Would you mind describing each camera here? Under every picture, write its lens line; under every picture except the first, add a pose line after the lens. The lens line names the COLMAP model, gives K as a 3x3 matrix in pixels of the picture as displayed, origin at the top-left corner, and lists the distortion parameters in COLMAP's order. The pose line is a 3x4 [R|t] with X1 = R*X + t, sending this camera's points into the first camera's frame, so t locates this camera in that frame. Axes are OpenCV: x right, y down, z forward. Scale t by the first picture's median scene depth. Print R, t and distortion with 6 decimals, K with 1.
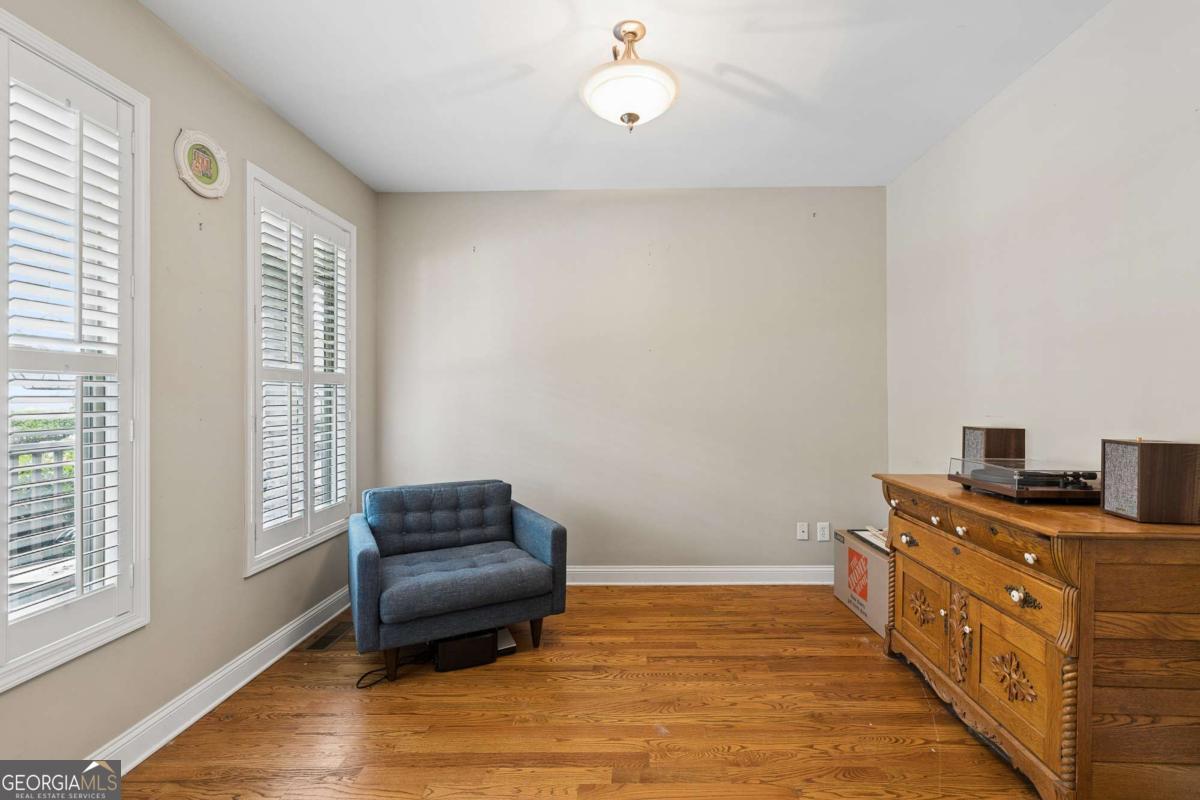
lens RADIAL K [[562.0, 0, 600.0], [0, 562.0, 400.0], [0, 0, 1]] dist [-0.000651, 0.001104]
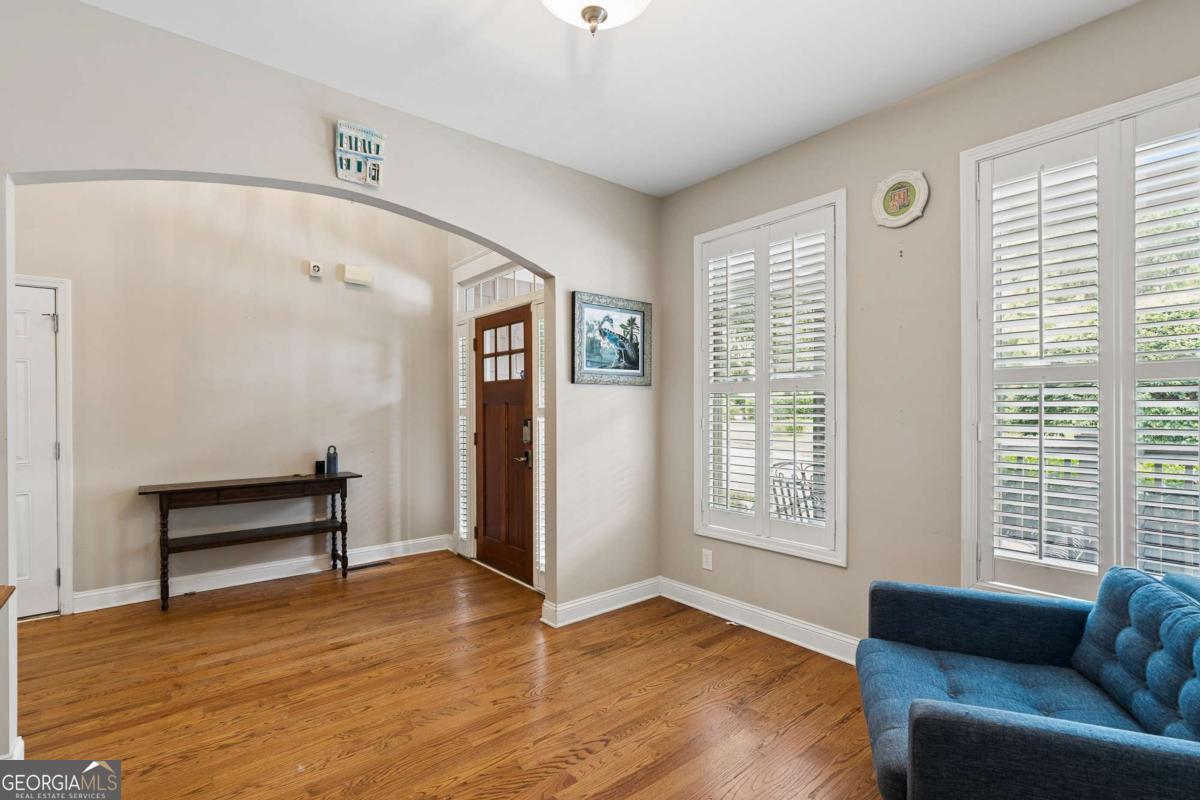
lens RADIAL K [[562.0, 0, 600.0], [0, 562.0, 400.0], [0, 0, 1]] dist [-0.000651, 0.001104]
pose [[-0.765234, -0.001924, -0.643749, 0.587234], [0.004523, 0.999955, -0.008365, -0.006584], [0.643736, -0.009313, -0.765191, 1.788326]]
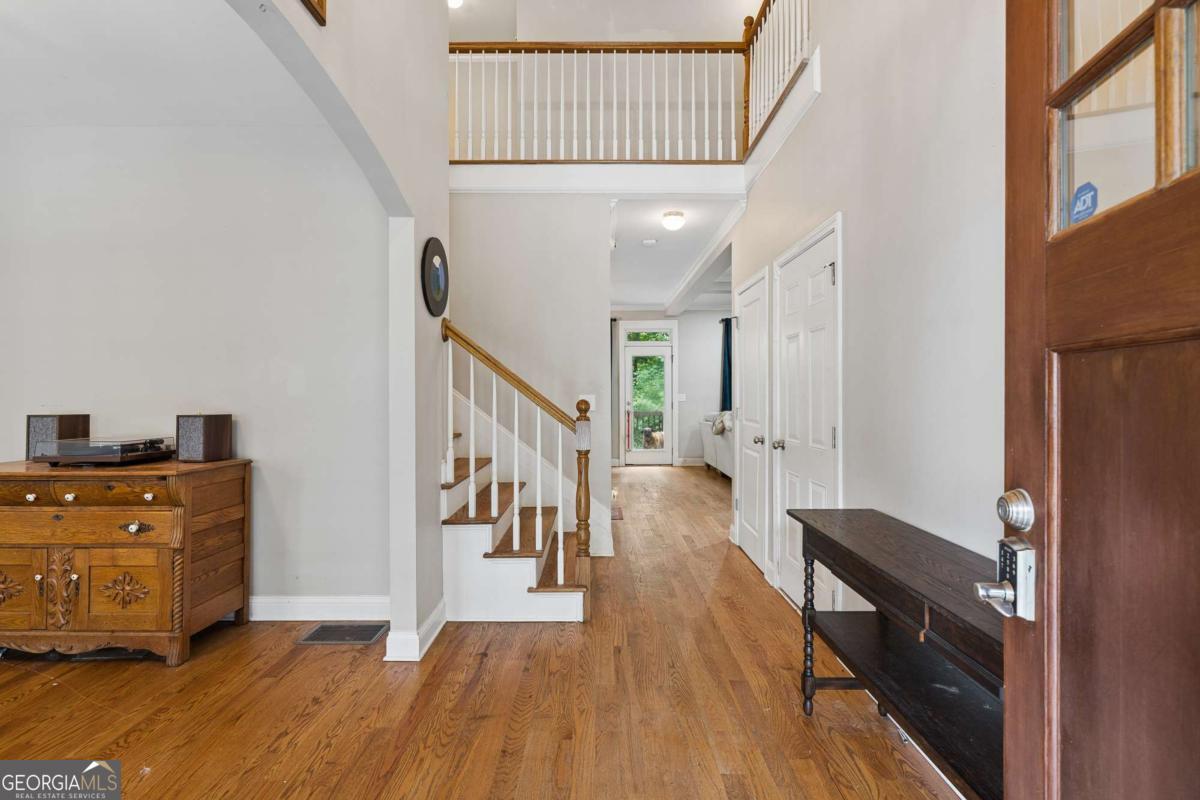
lens RADIAL K [[543.9, 0, 600.0], [0, 543.9, 400.0], [0, 0, 1]] dist [0.000535, 0.000573]
pose [[-0.017723, -0.011085, 0.999781, -0.610121], [0.005885, 0.999920, 0.011190, 0.016020], [-0.999826, 0.006082, -0.017656, -0.145536]]
